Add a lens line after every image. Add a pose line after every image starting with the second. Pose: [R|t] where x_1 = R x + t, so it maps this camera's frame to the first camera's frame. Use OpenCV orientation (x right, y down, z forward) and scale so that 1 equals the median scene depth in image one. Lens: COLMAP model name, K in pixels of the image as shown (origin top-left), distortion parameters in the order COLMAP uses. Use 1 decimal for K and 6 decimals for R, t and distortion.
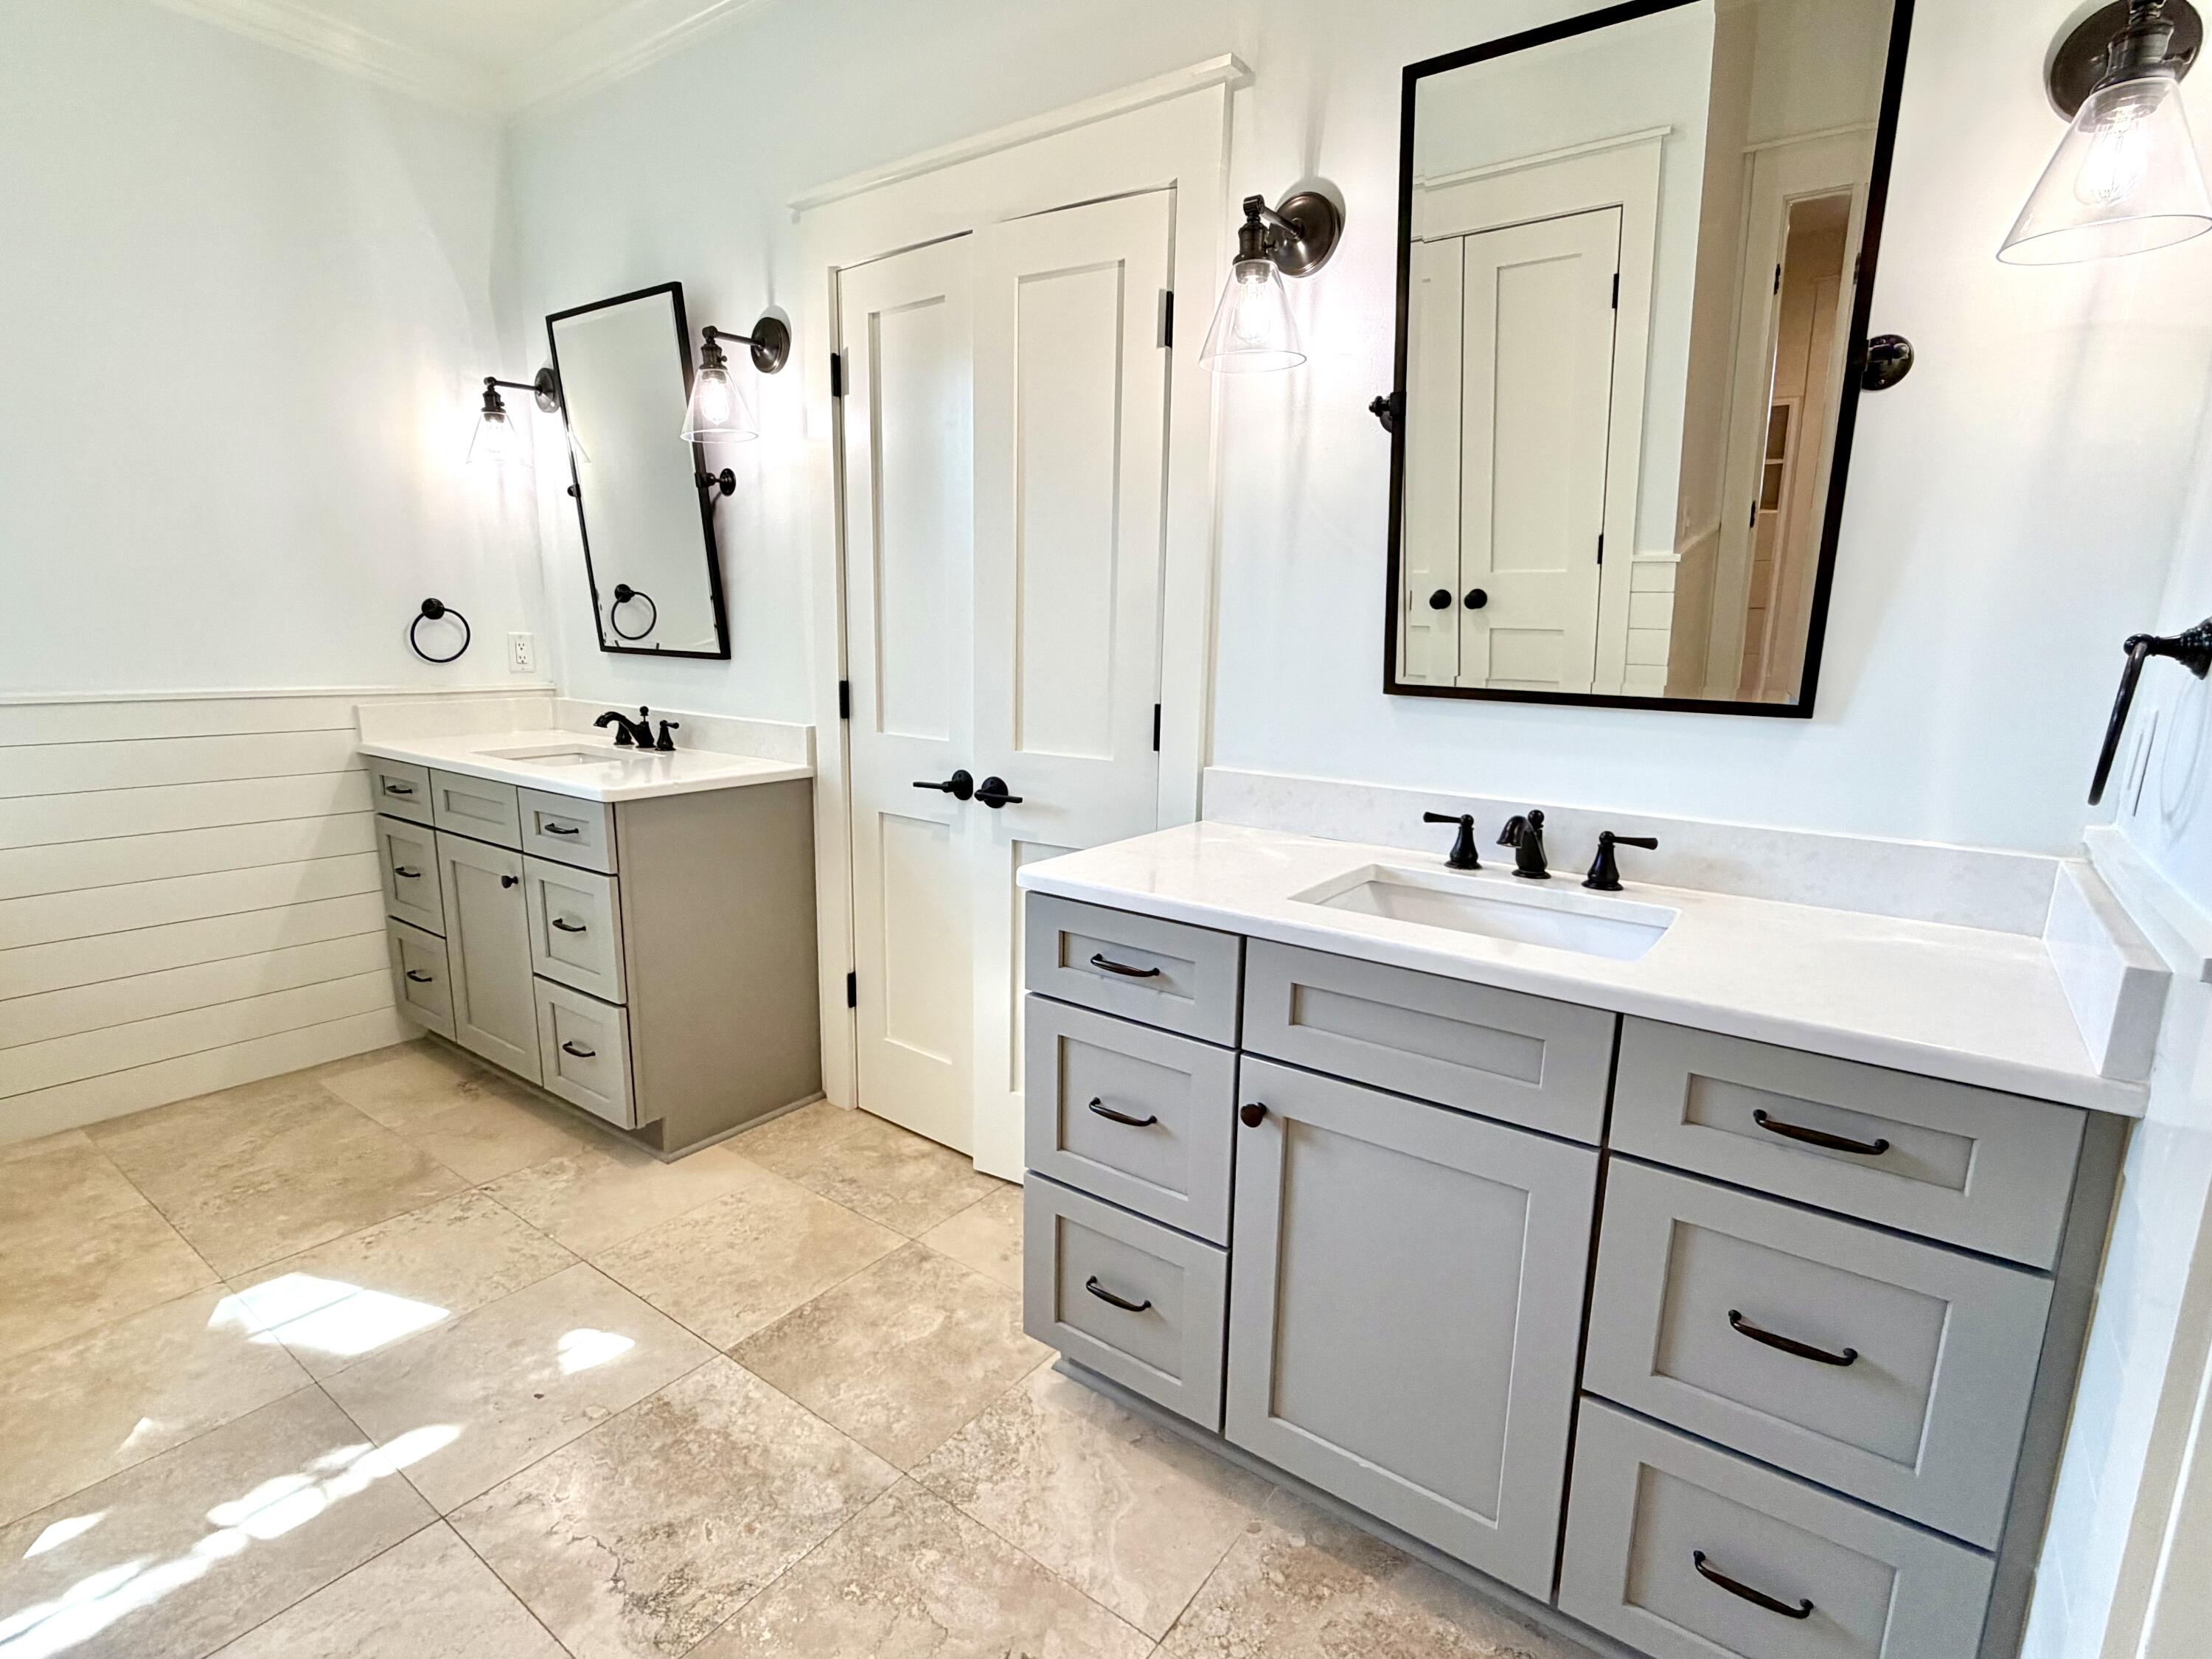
lens RADIAL K [[1076.5, 0, 1106.0], [0, 1076.5, 829.5], [0, 0, 1]] dist [-0.000012, 0.000604]
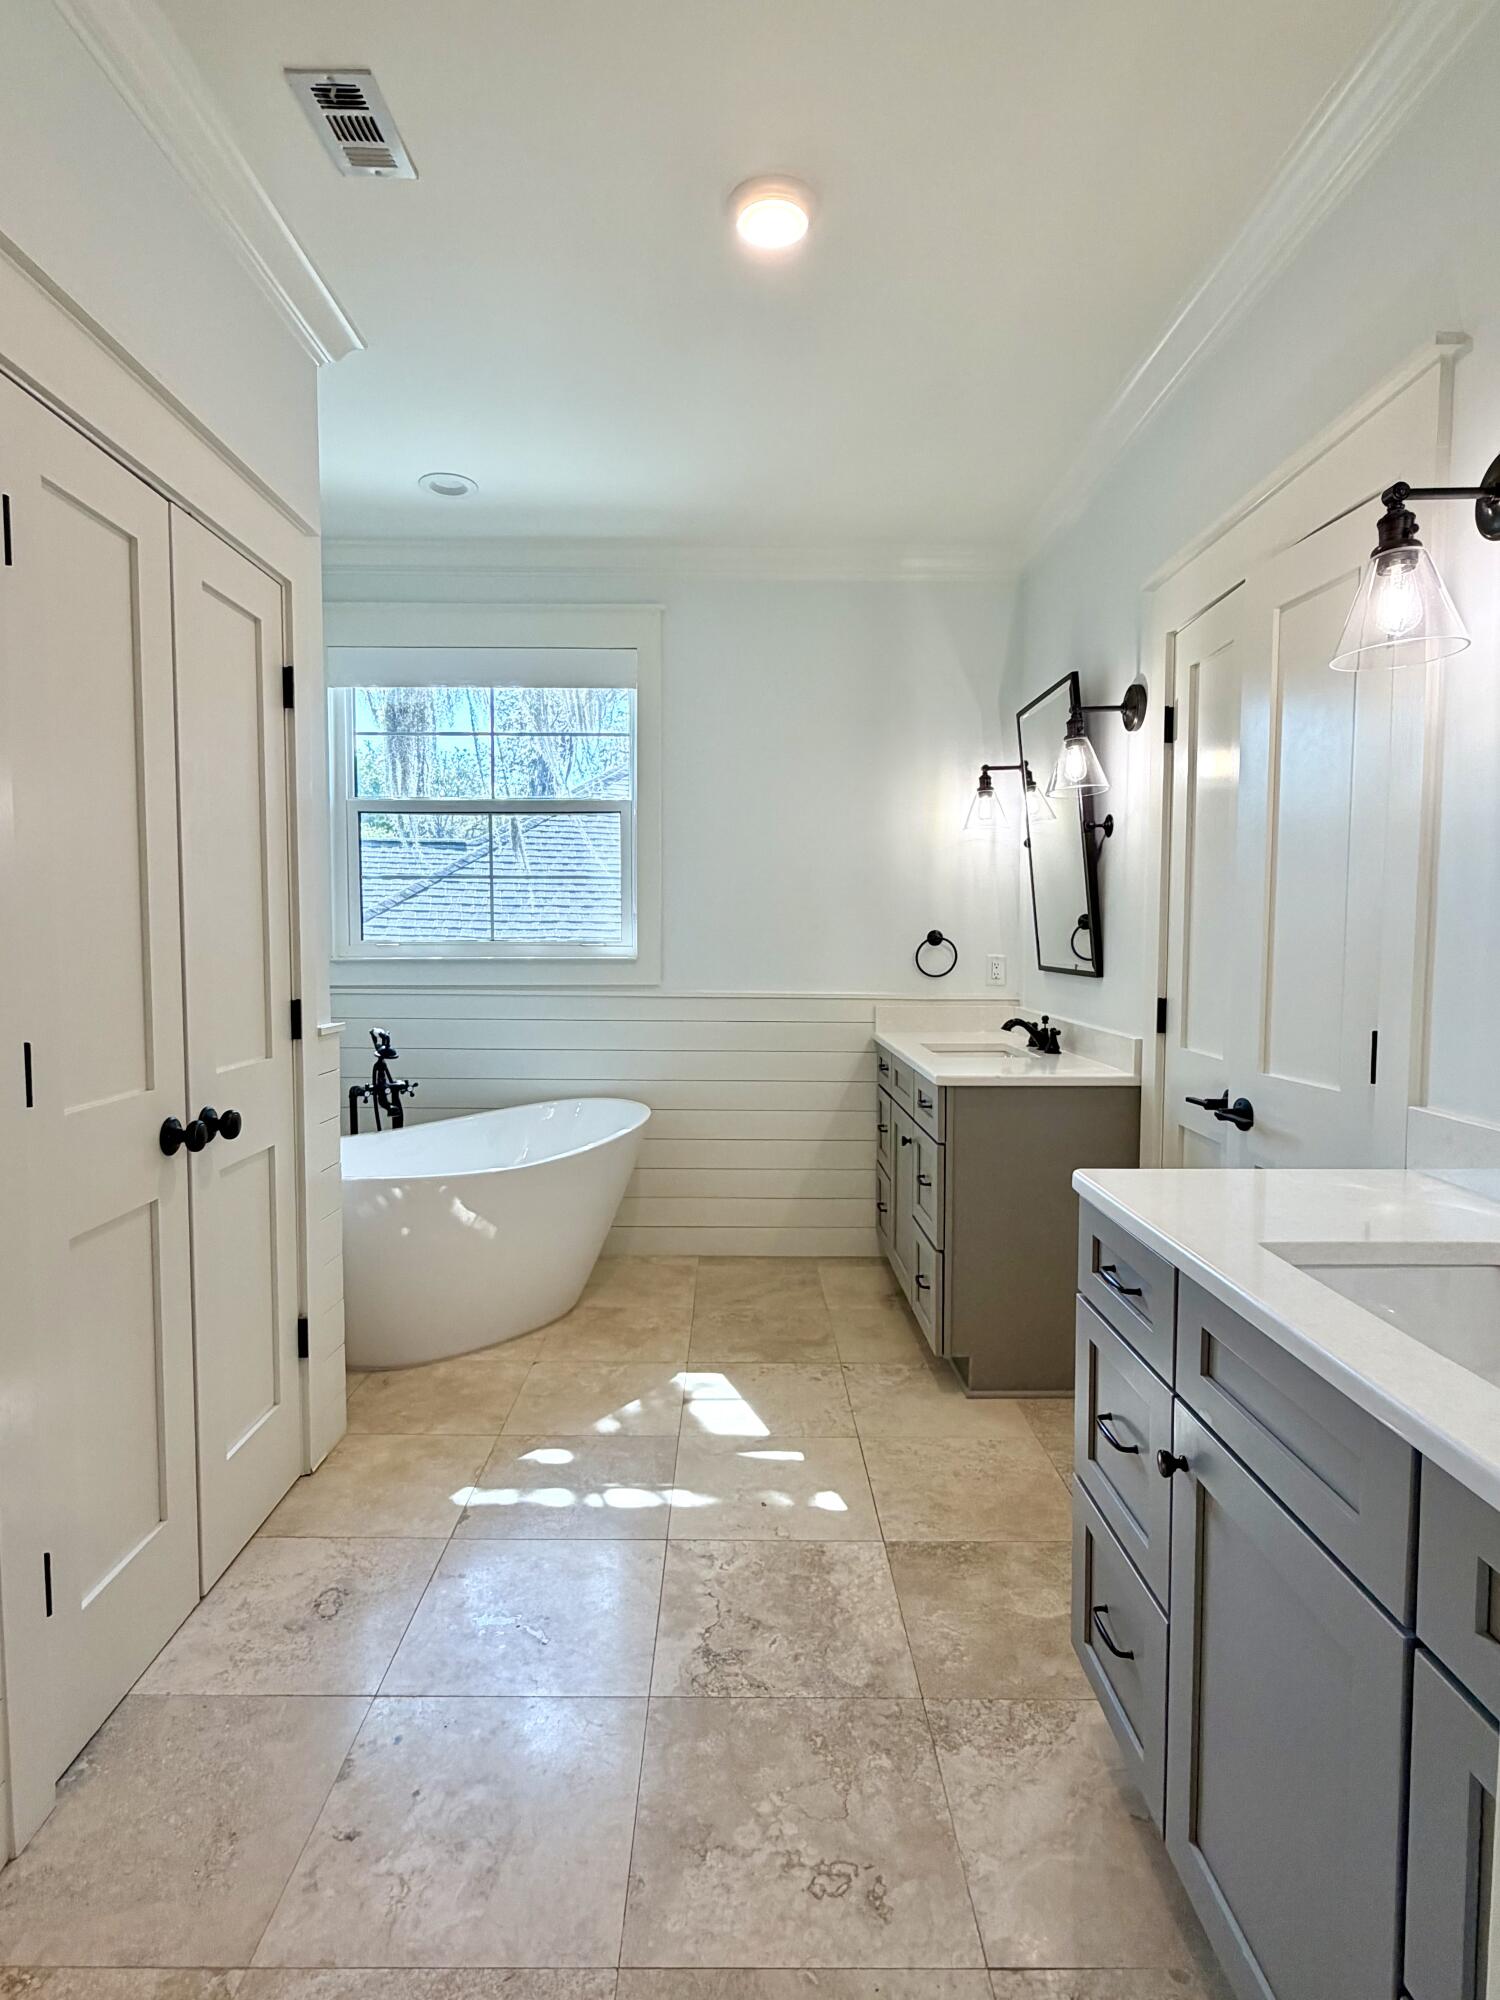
lens RADIAL K [[1026.5, 0, 750.0], [0, 1026.5, 1000.0], [0, 0, 1]] dist [0.001463, -0.000740]
pose [[0.609104, 0.031711, -0.792456, 0.419452], [-0.141379, 0.987538, -0.069150, -0.011079], [0.780387, 0.154156, 0.605996, 0.087986]]
